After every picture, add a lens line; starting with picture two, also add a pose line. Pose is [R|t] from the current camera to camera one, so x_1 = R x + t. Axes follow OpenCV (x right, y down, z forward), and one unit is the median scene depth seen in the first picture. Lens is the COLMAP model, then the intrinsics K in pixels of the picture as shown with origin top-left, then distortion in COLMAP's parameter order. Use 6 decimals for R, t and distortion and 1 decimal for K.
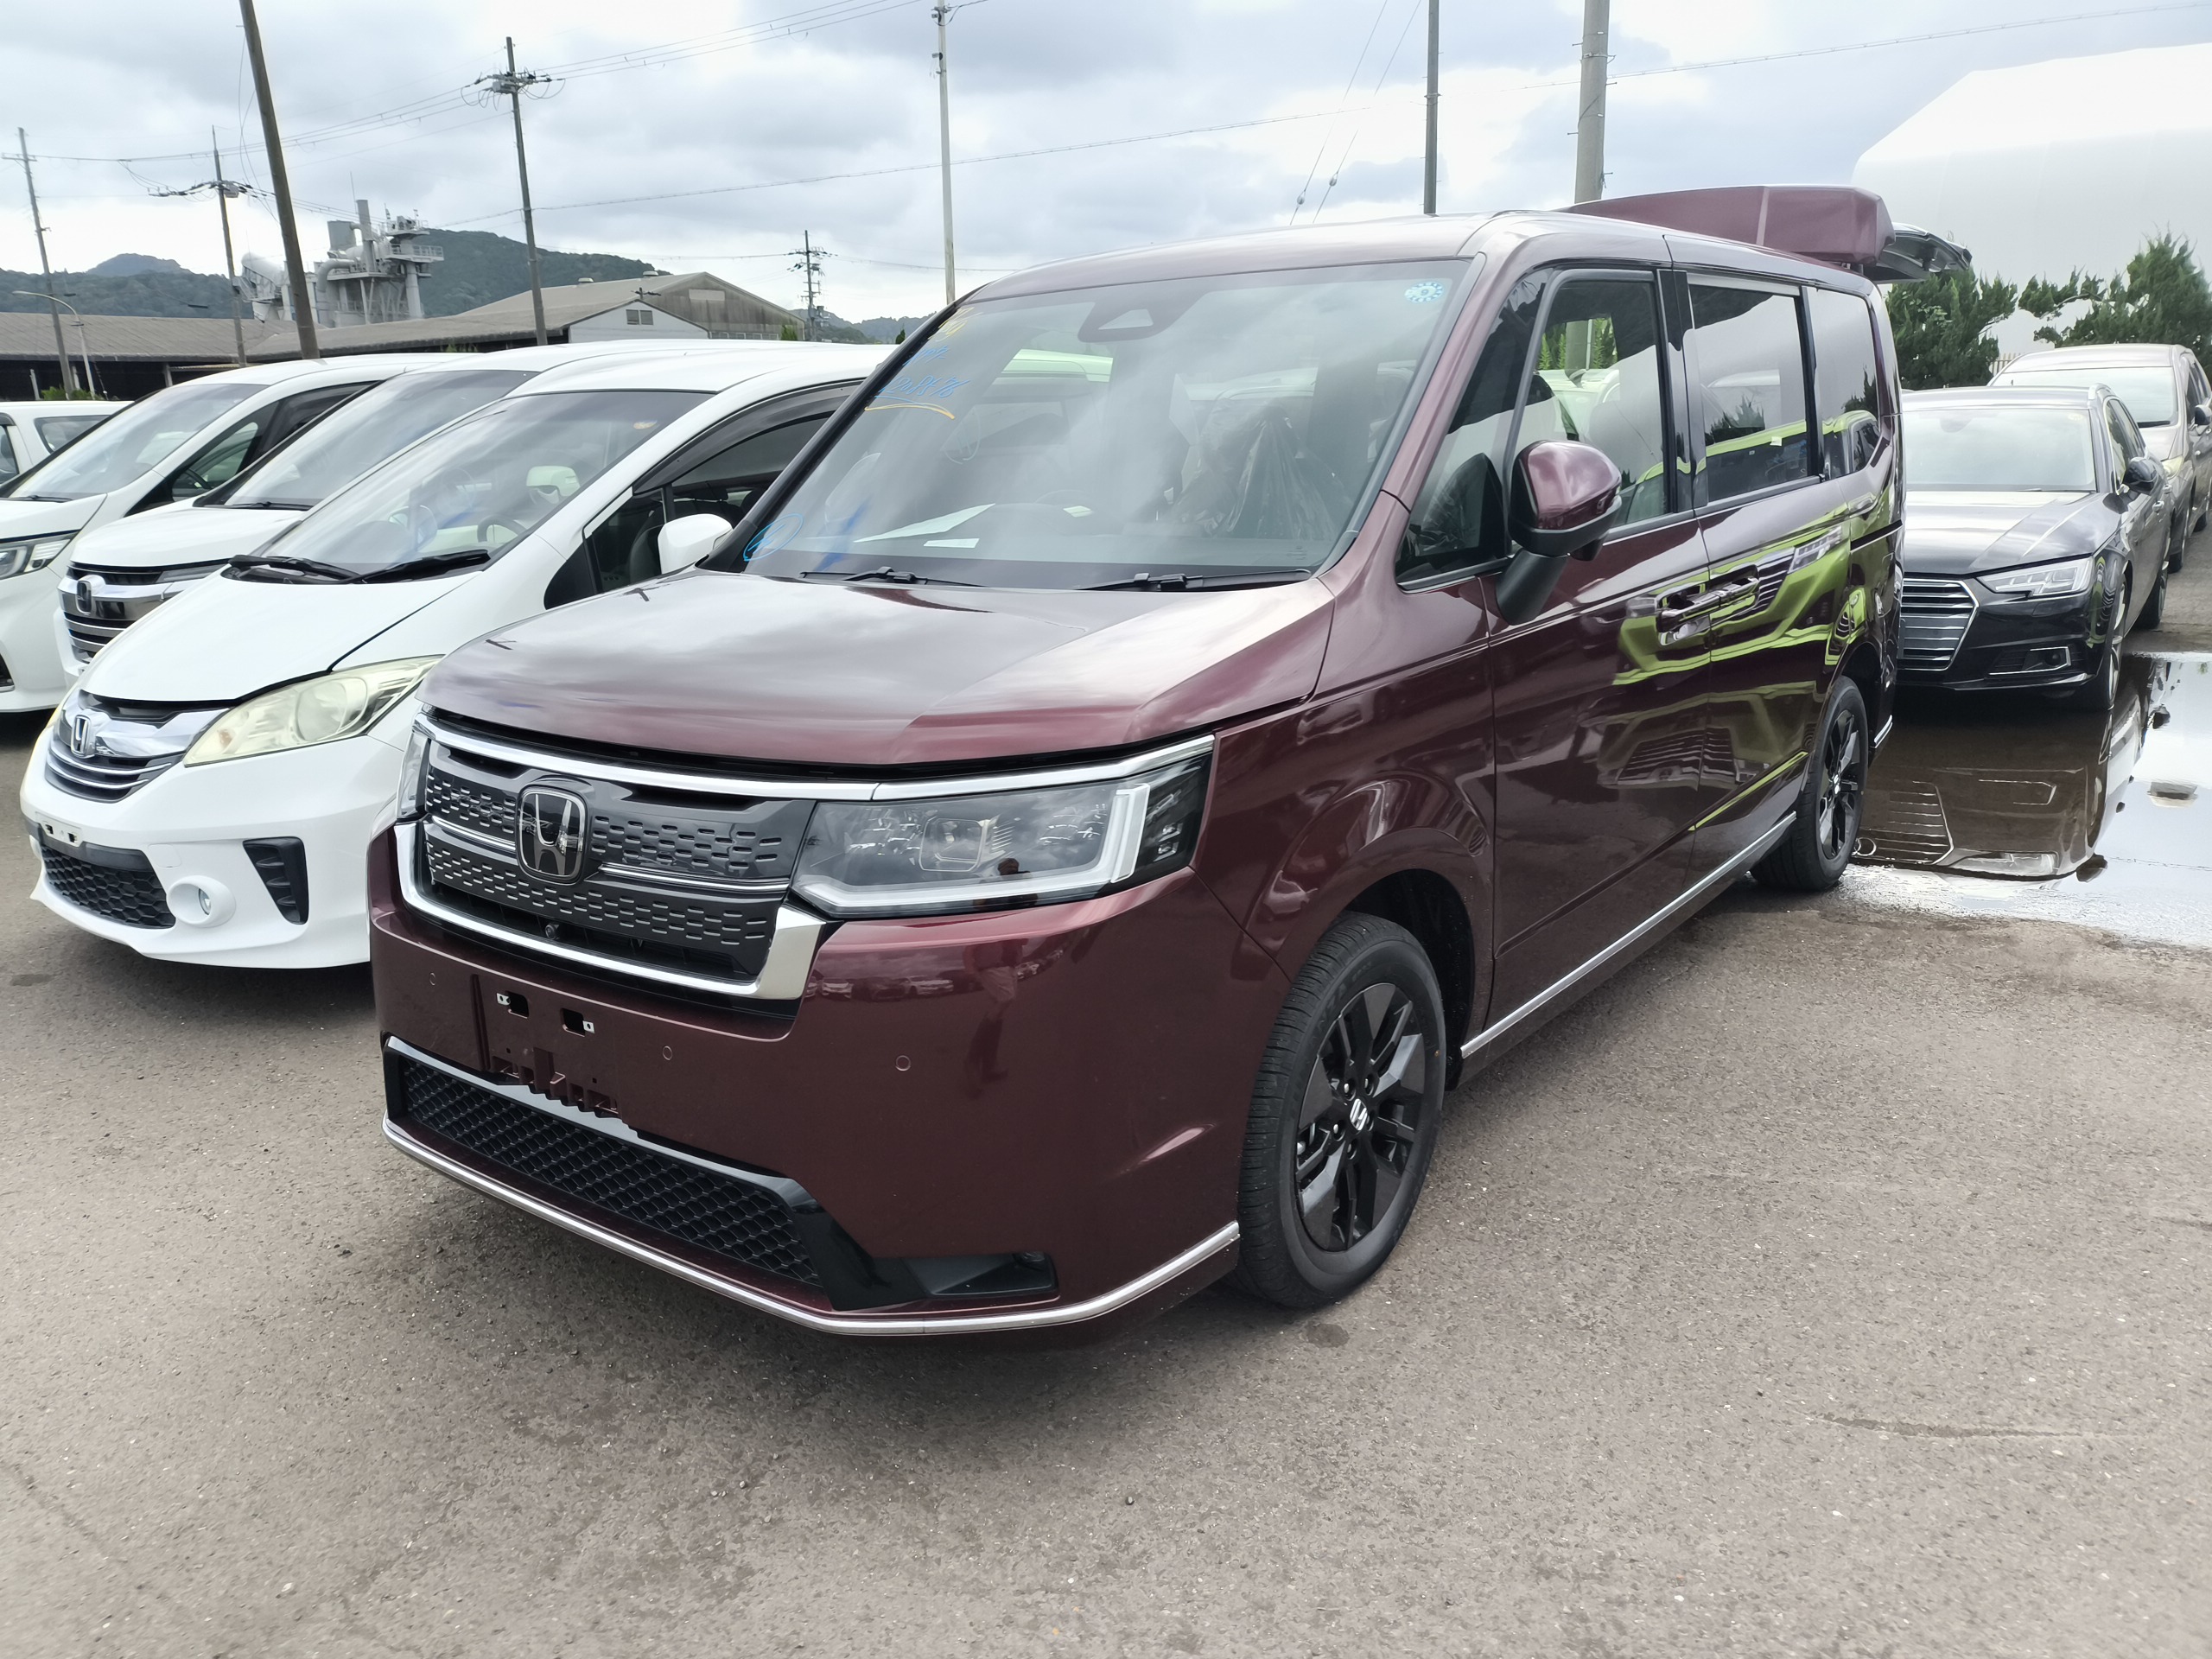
lens RADIAL K [[1645.8, 0, 1051.7], [0, 1645.8, 788.5], [0, 0, 1]] dist [0.097461, -0.163122]
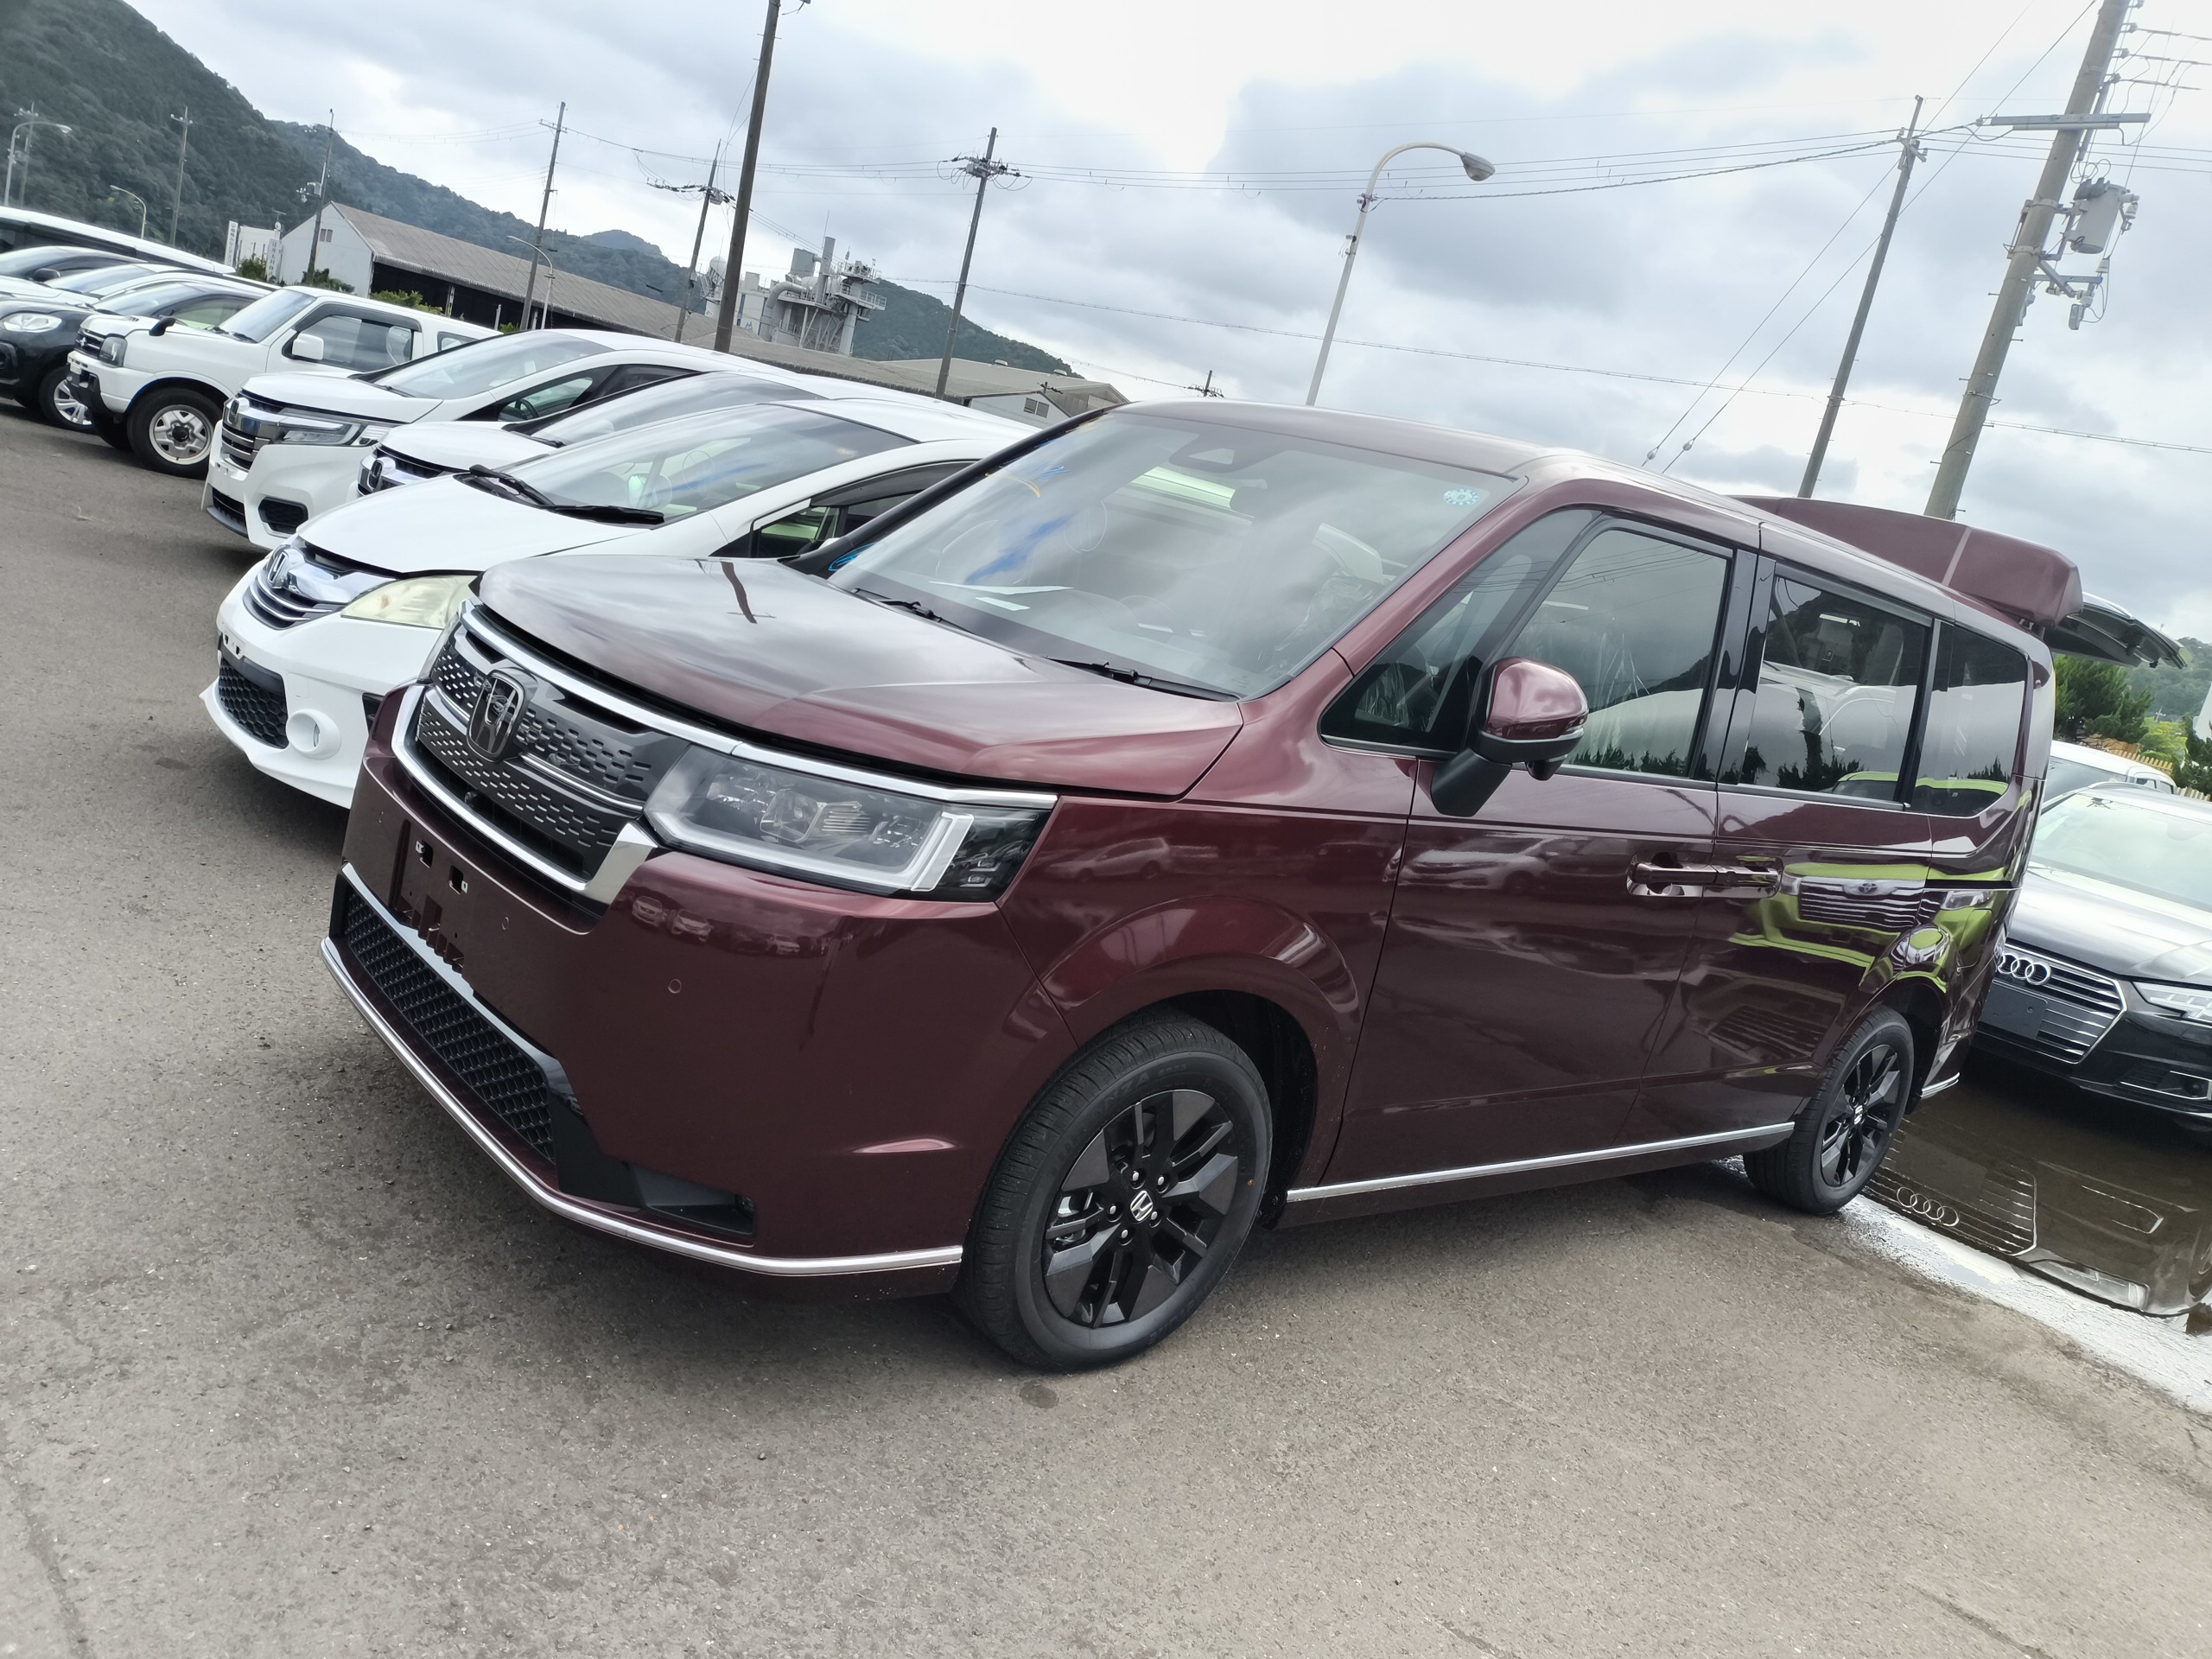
lens RADIAL K [[1626.1, 0, 1113.6], [0, 1626.1, 791.0], [0, 0, 1]] dist [0.070669, -0.078701]
pose [[0.948052, 0.292067, -0.126074, 0.212234], [-0.301419, 0.951444, -0.062463, 0.016095], [0.101709, 0.097219, 0.990052, -0.048663]]
